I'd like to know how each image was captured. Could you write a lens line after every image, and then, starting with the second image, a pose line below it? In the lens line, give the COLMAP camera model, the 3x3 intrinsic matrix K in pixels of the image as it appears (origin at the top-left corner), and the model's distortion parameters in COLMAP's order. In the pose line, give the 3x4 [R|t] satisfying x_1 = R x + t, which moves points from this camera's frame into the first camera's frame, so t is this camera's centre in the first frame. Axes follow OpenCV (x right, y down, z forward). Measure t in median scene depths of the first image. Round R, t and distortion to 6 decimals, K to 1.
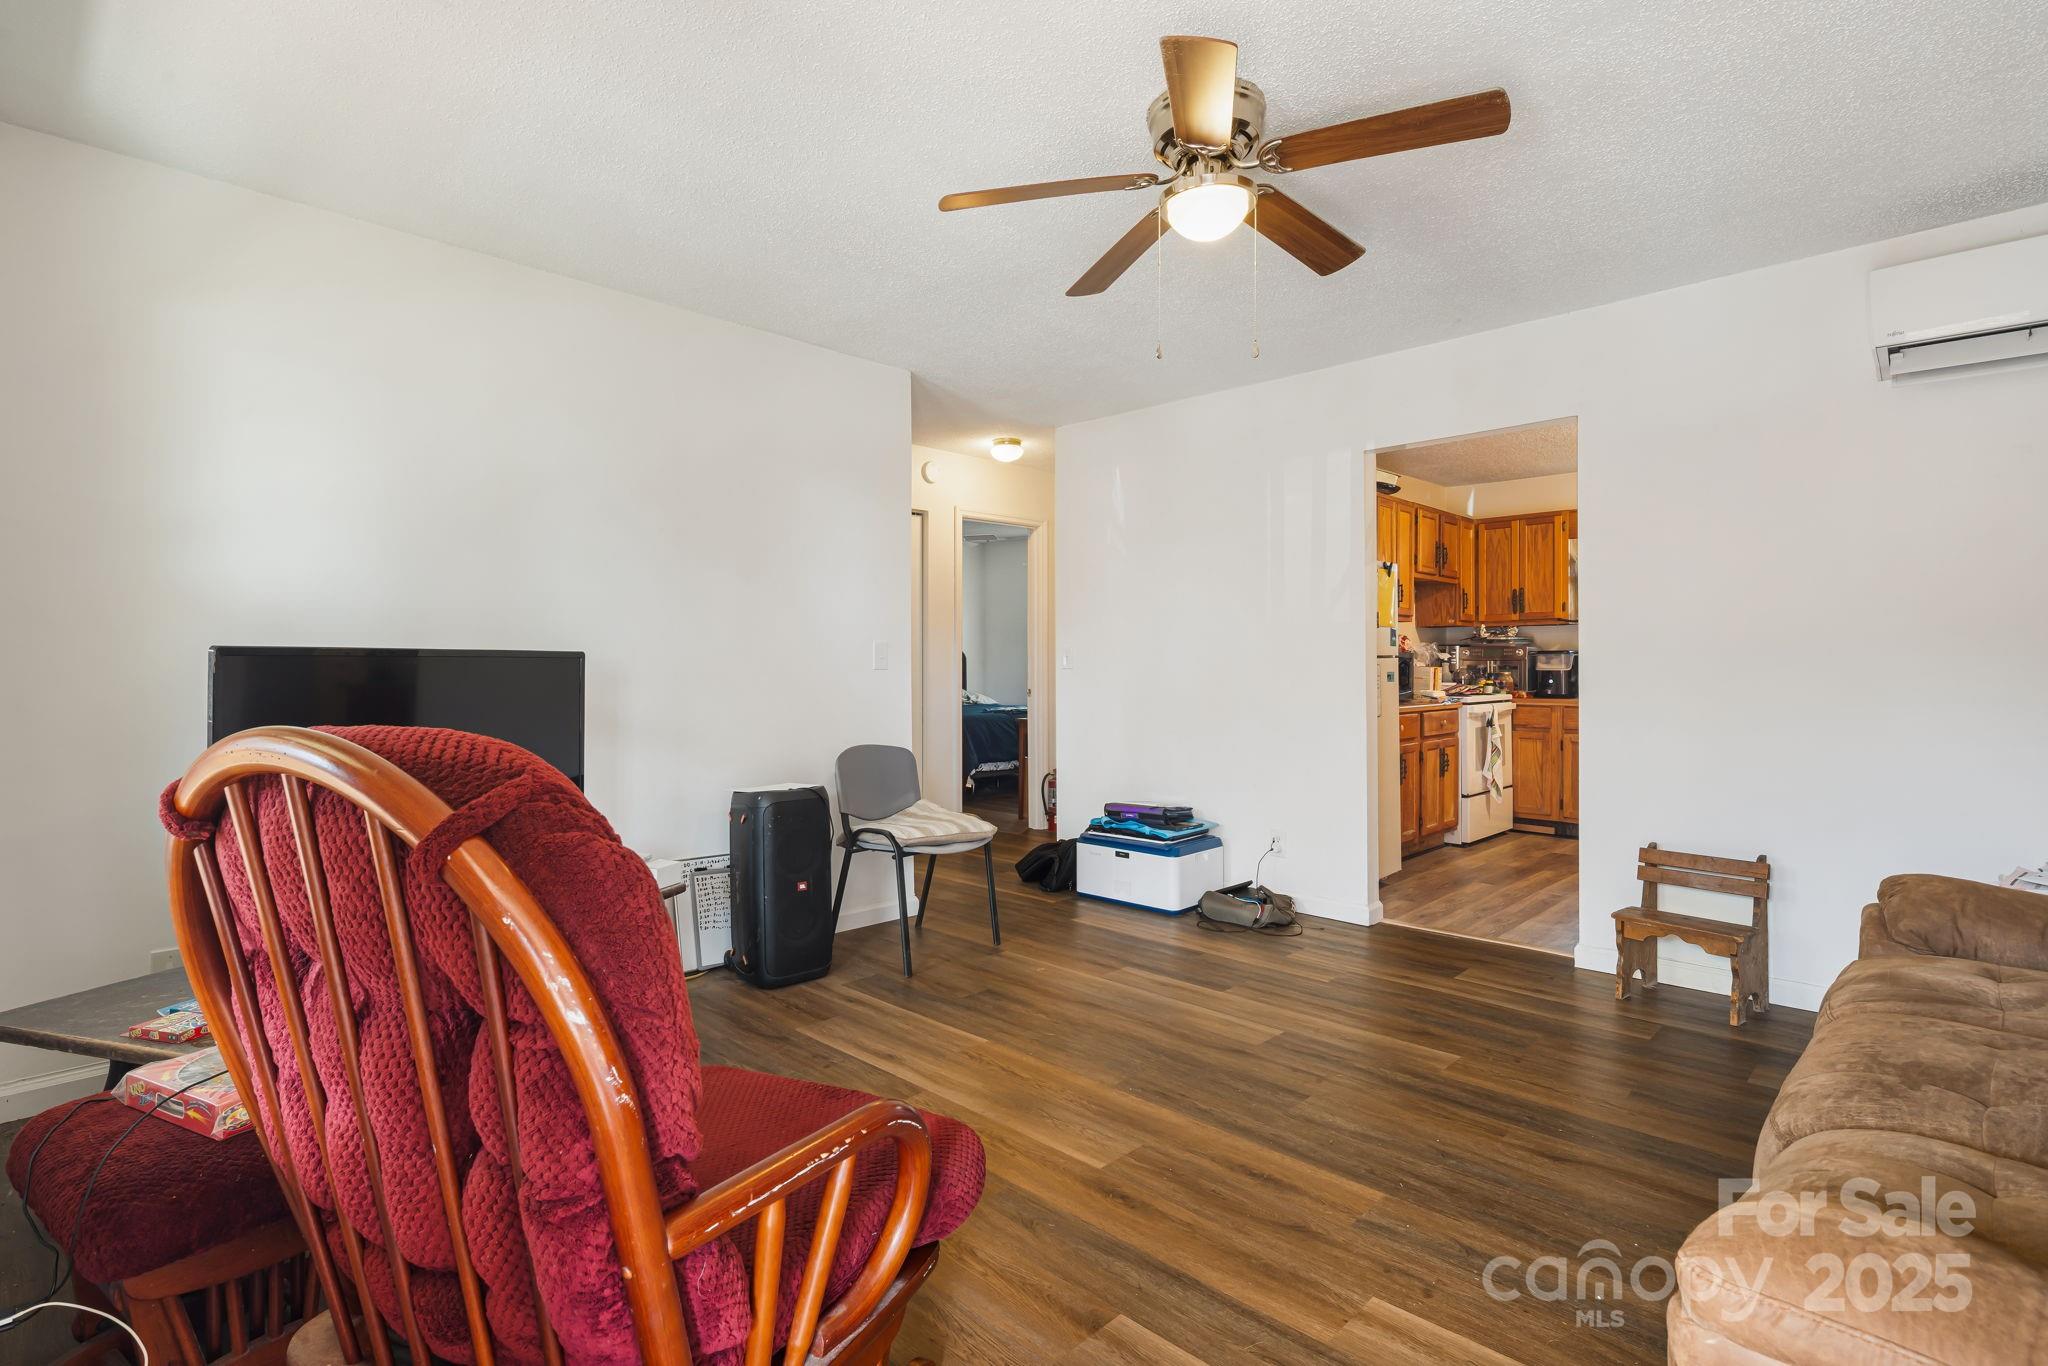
lens RADIAL K [[1008.5, 0, 1017.0], [0, 1008.5, 653.3], [0, 0, 1]] dist [0.003788, 0.000512]
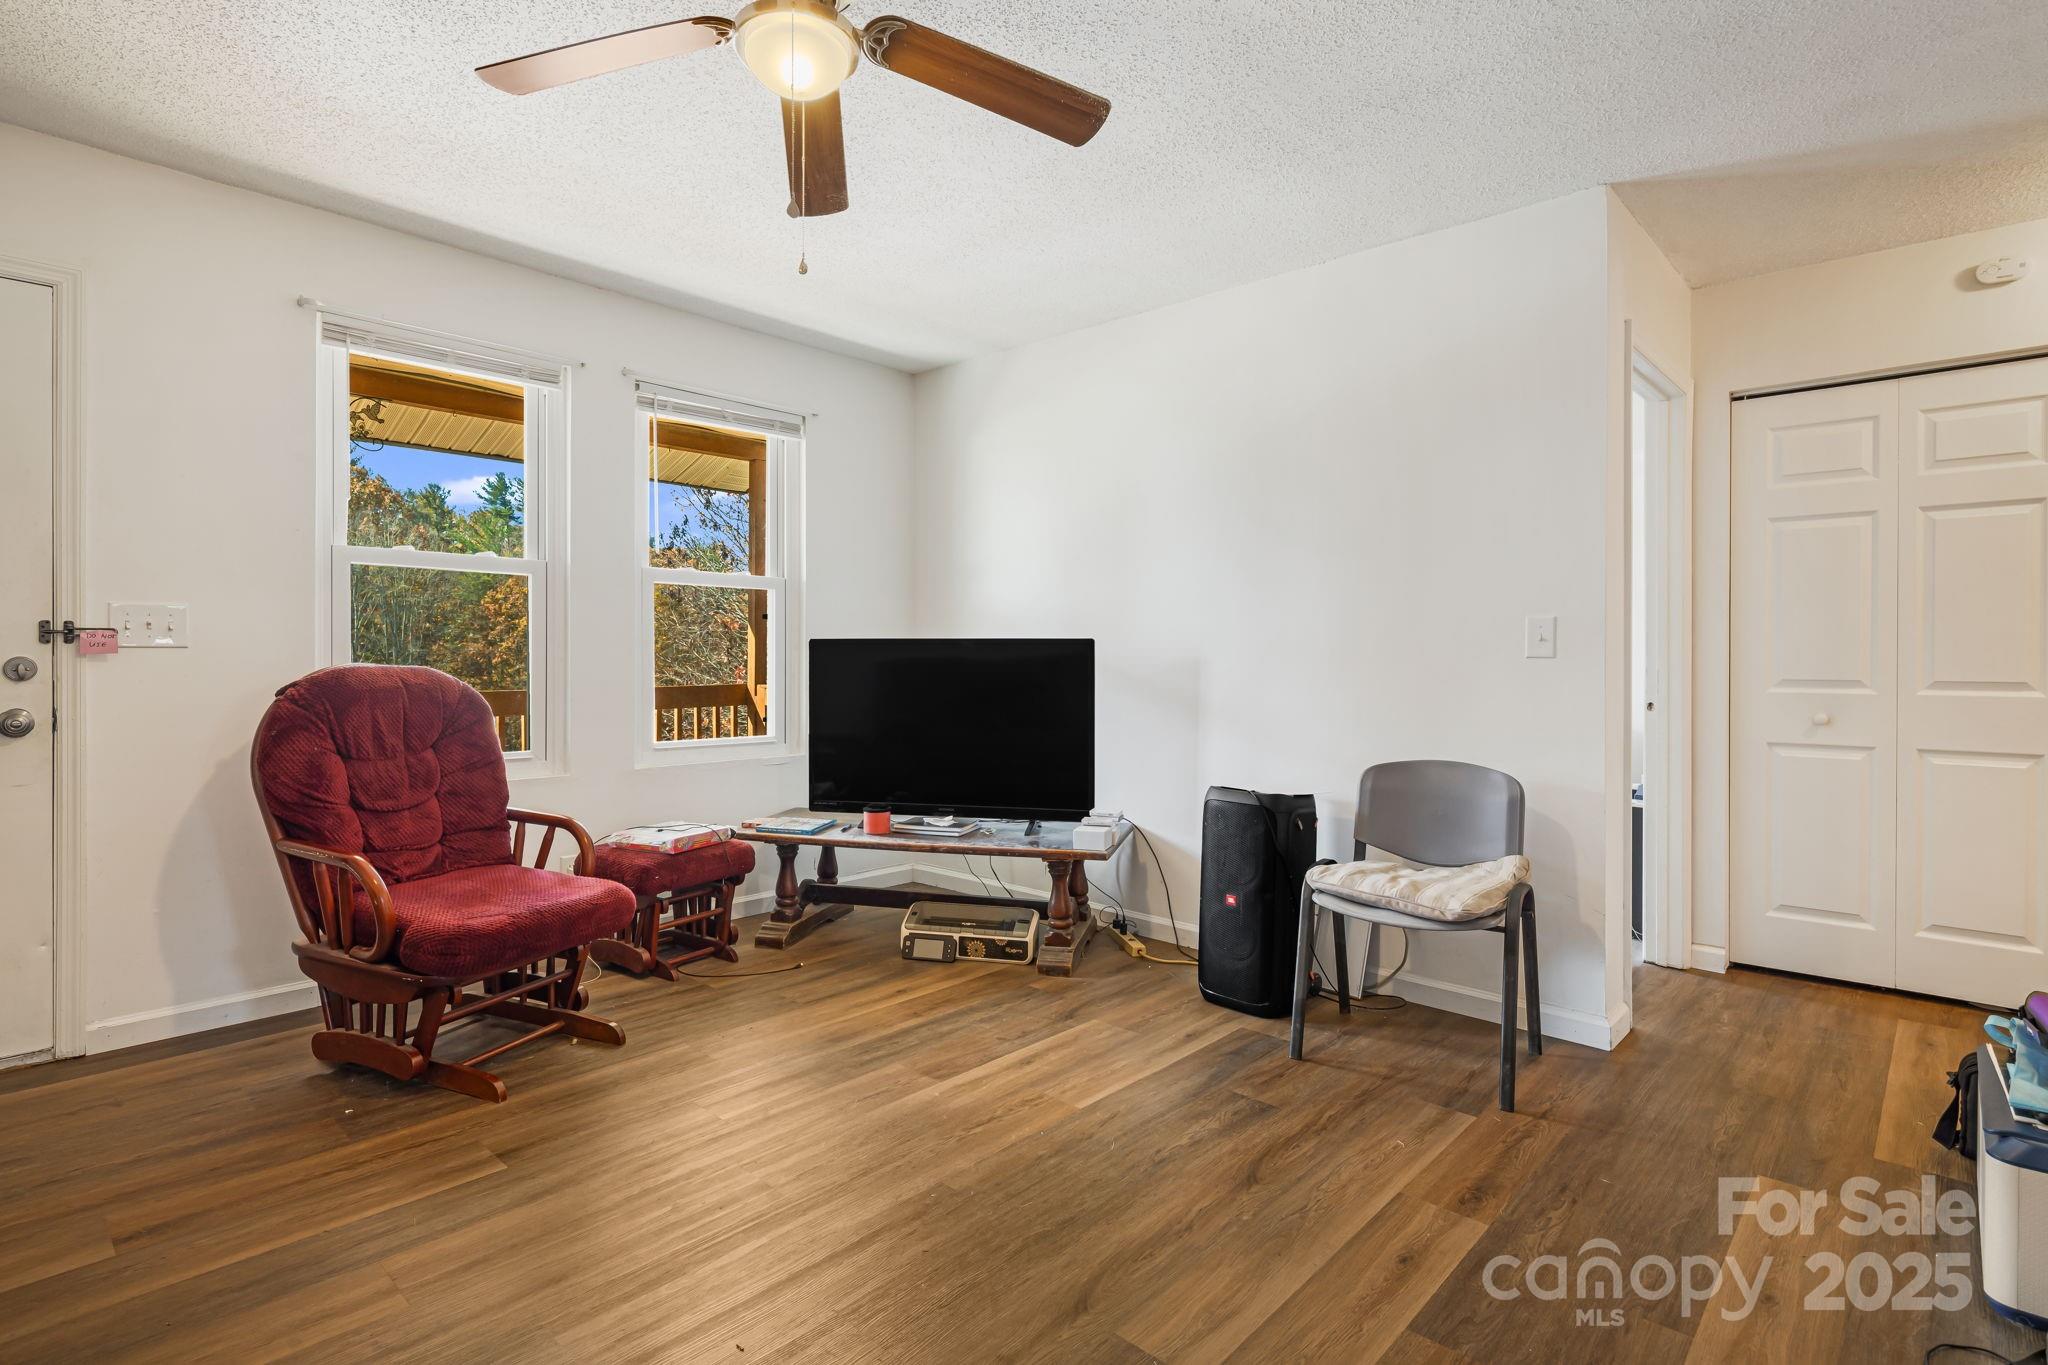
lens RADIAL K [[1008.5, 0, 1017.0], [0, 1008.5, 652.8], [0, 0, 1]] dist [0.003788, 0.000512]
pose [[0.023797, -0.001818, -0.999715, 0.818375], [0.004434, 0.999989, -0.001713, 0.016718], [0.999707, -0.004392, 0.023805, 0.965220]]
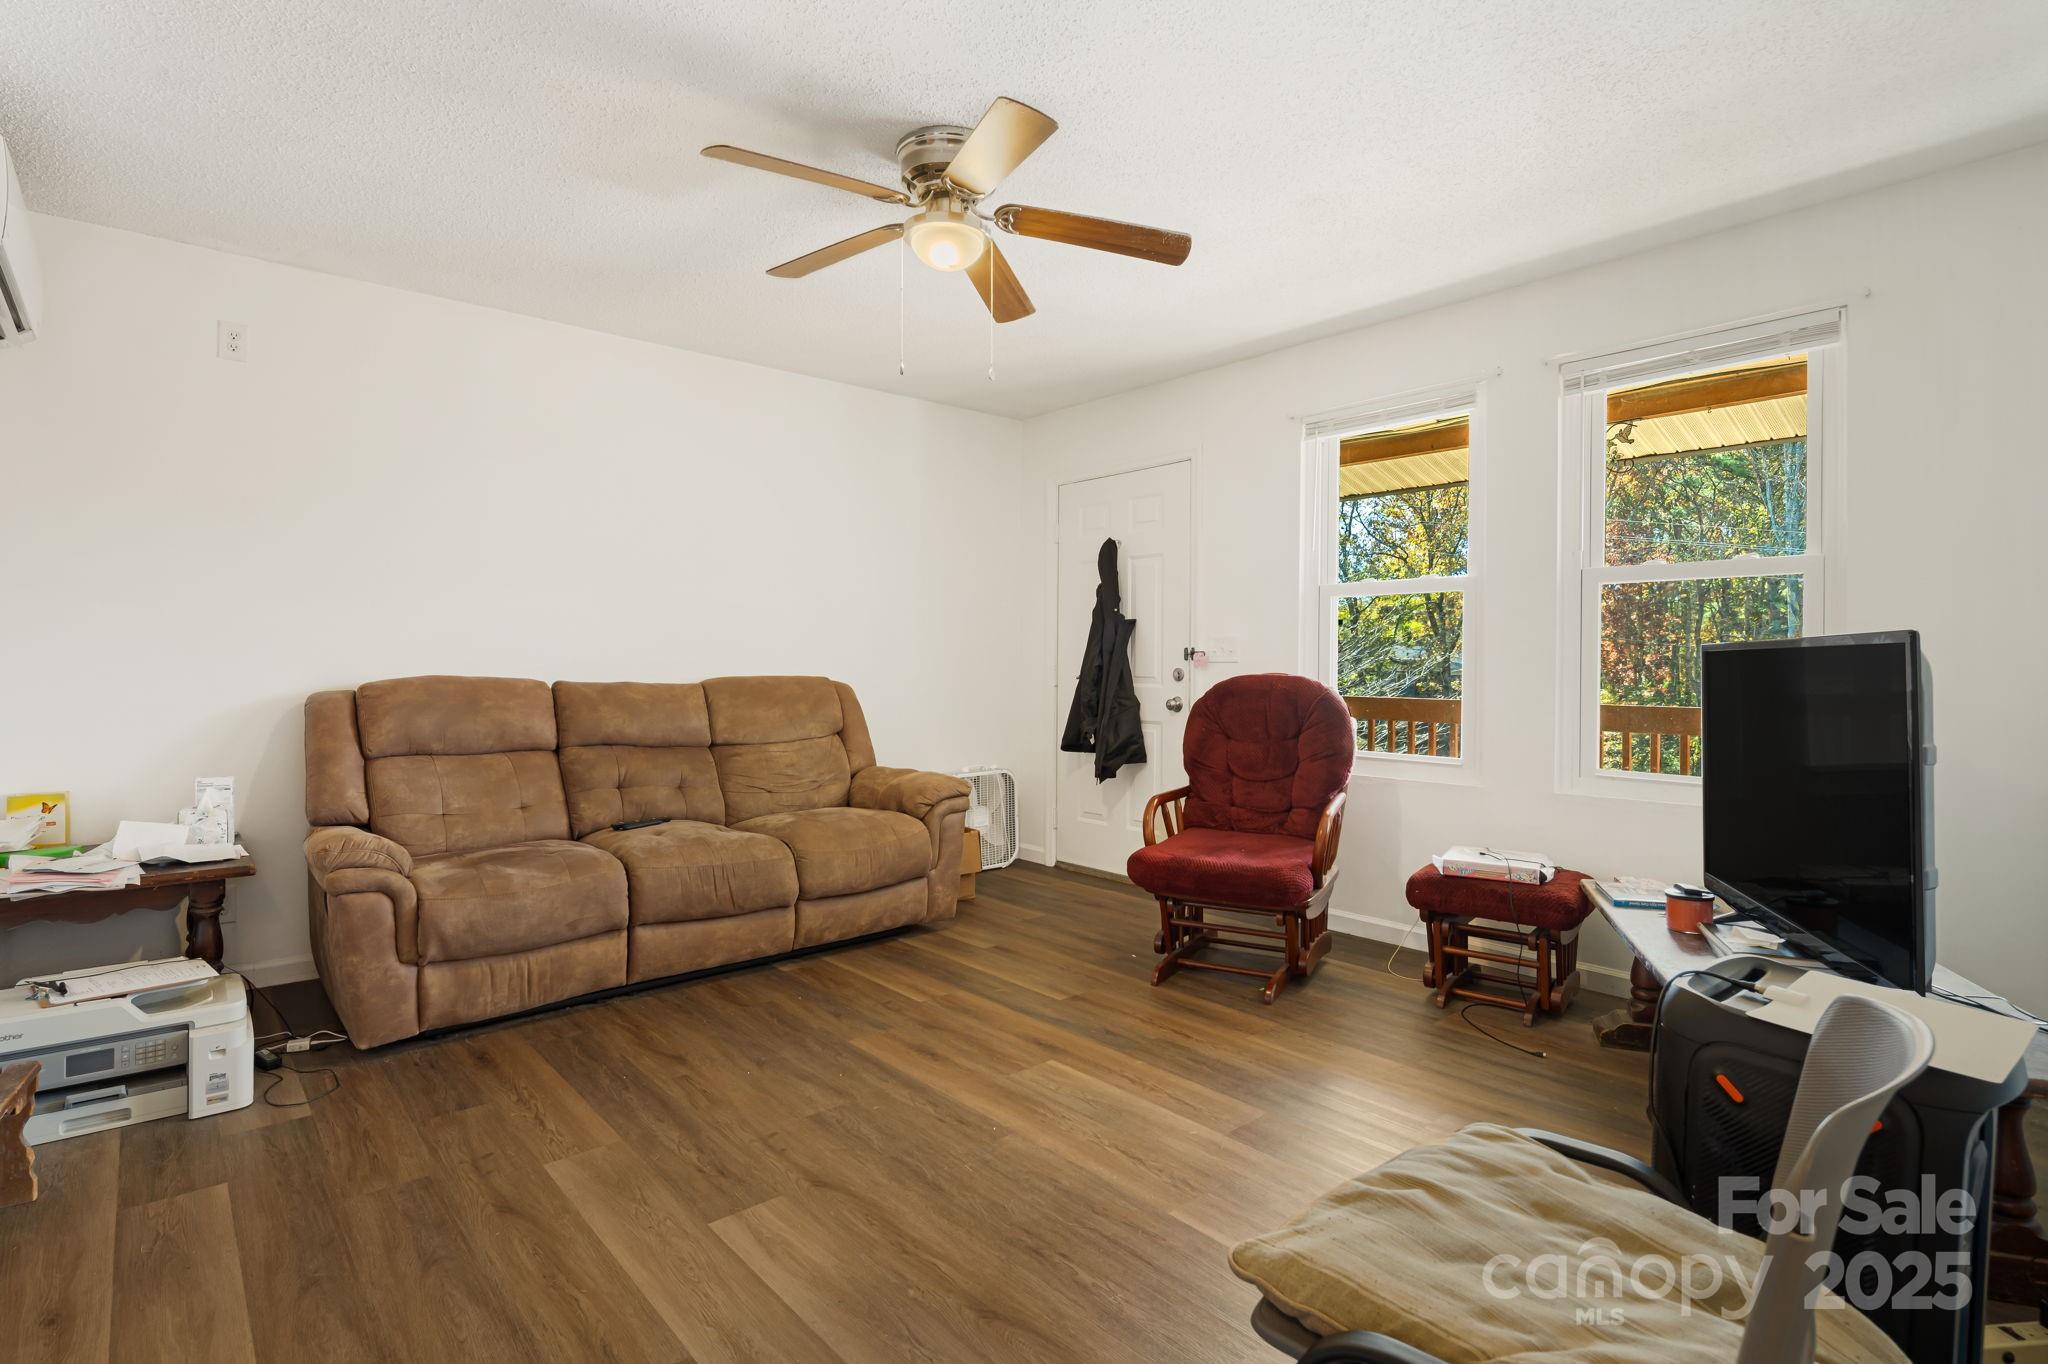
lens RADIAL K [[1008.5, 0, 1017.0], [0, 1008.5, 652.3], [0, 0, 1]] dist [0.003788, 0.000512]
pose [[-0.996646, -0.002097, 0.081811, 0.018096], [-0.003799, 0.999780, -0.020649, 0.024623], [-0.081750, -0.020891, -0.996434, 1.752739]]
